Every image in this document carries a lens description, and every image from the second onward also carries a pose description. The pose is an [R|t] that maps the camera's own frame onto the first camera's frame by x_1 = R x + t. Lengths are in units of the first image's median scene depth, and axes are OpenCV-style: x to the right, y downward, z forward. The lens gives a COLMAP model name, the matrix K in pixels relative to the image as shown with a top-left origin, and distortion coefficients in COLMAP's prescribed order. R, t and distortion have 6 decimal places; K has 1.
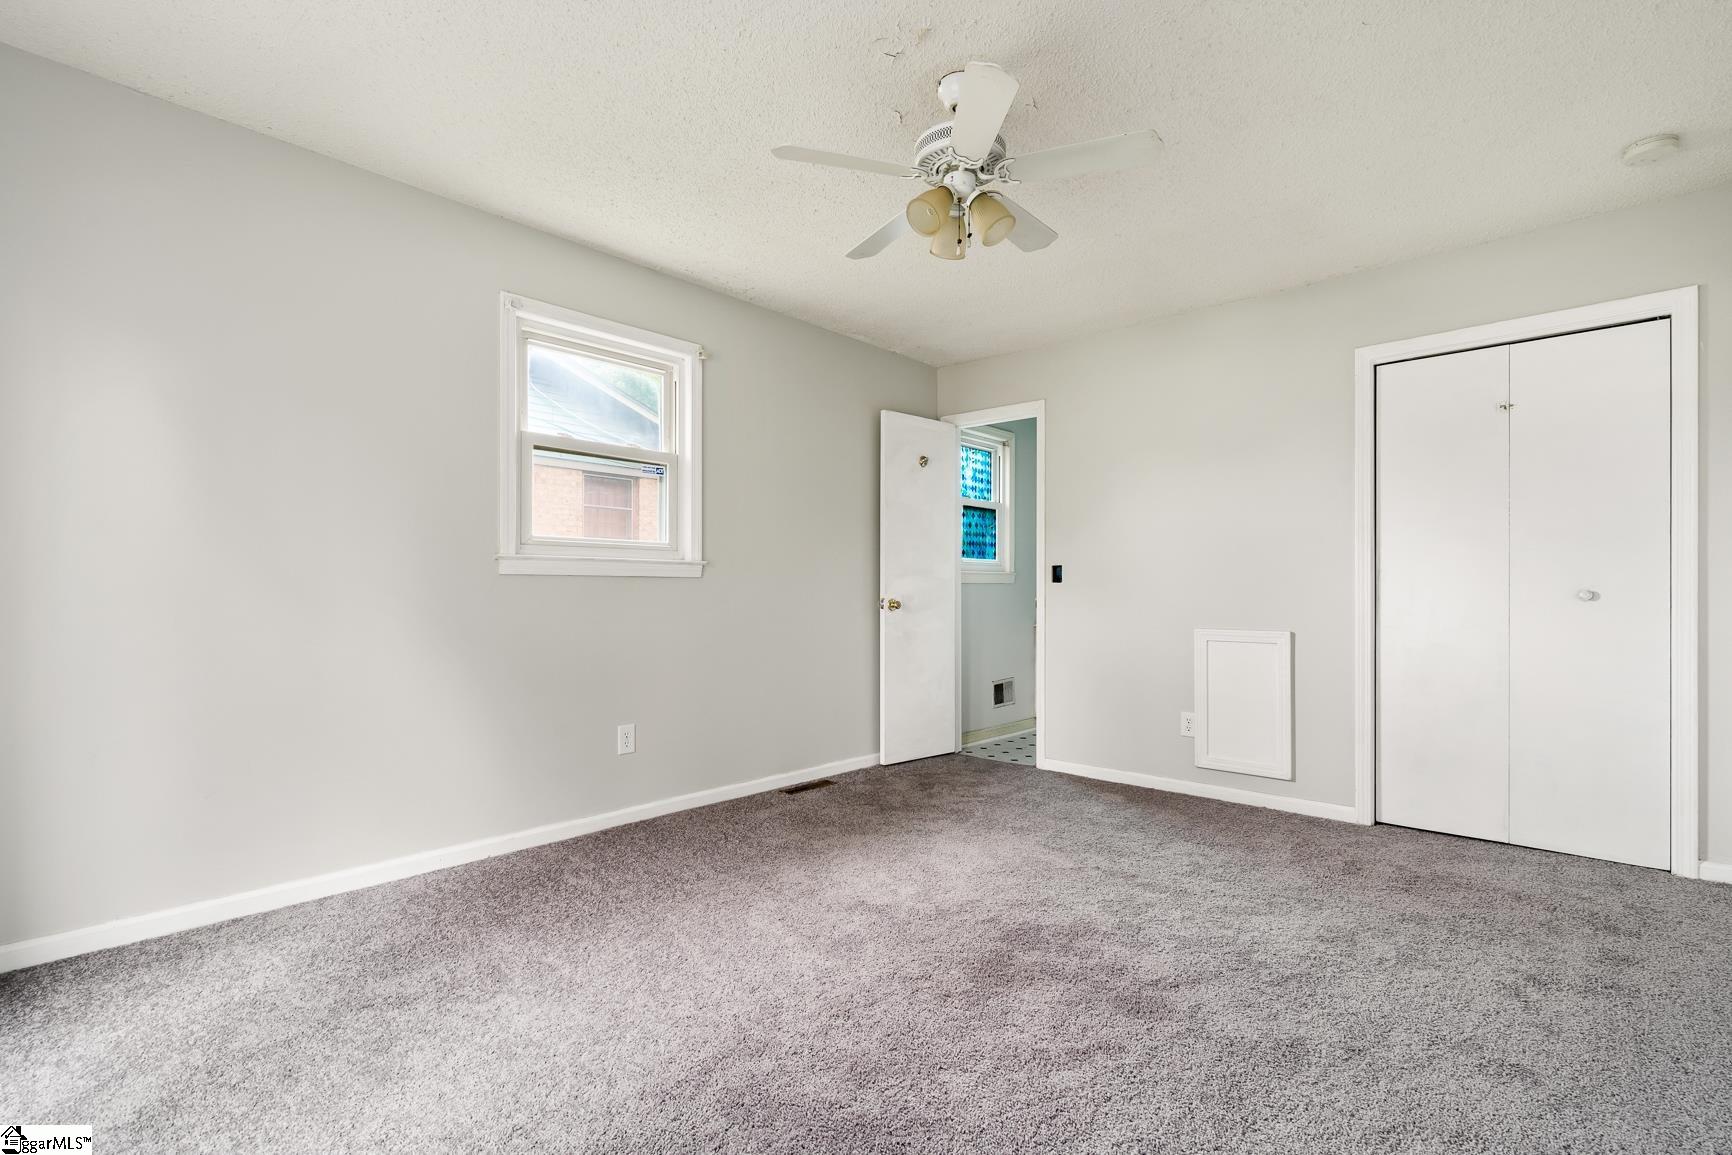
lens RADIAL K [[794.1, 0, 873.3], [0, 794.1, 594.2], [0, 0, 1]] dist [-0.000530, -0.000140]
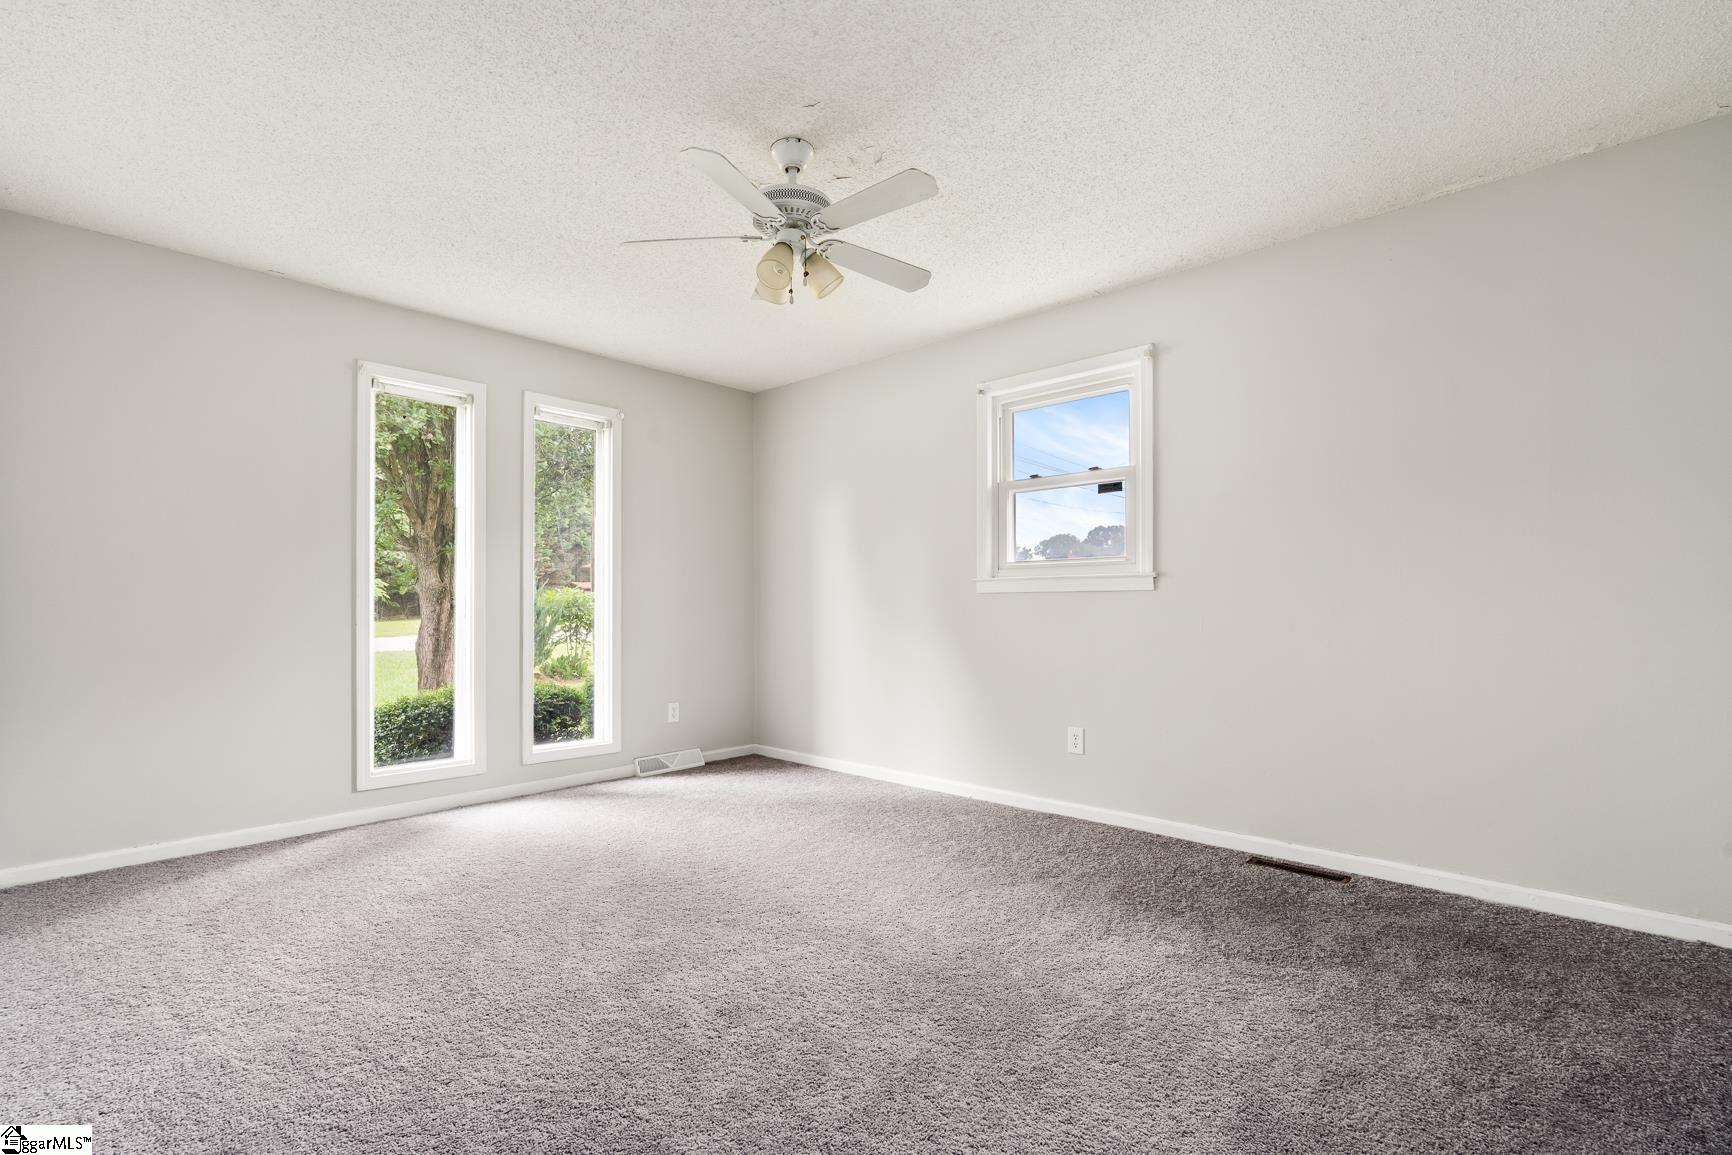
lens RADIAL K [[794.1, 0, 873.3], [0, 794.1, 594.2], [0, 0, 1]] dist [-0.000530, -0.000140]
pose [[-0.010370, -0.003340, -0.999941, 0.778993], [0.012898, 0.999911, -0.003474, -0.018567], [0.999863, -0.012933, -0.010326, 0.725466]]
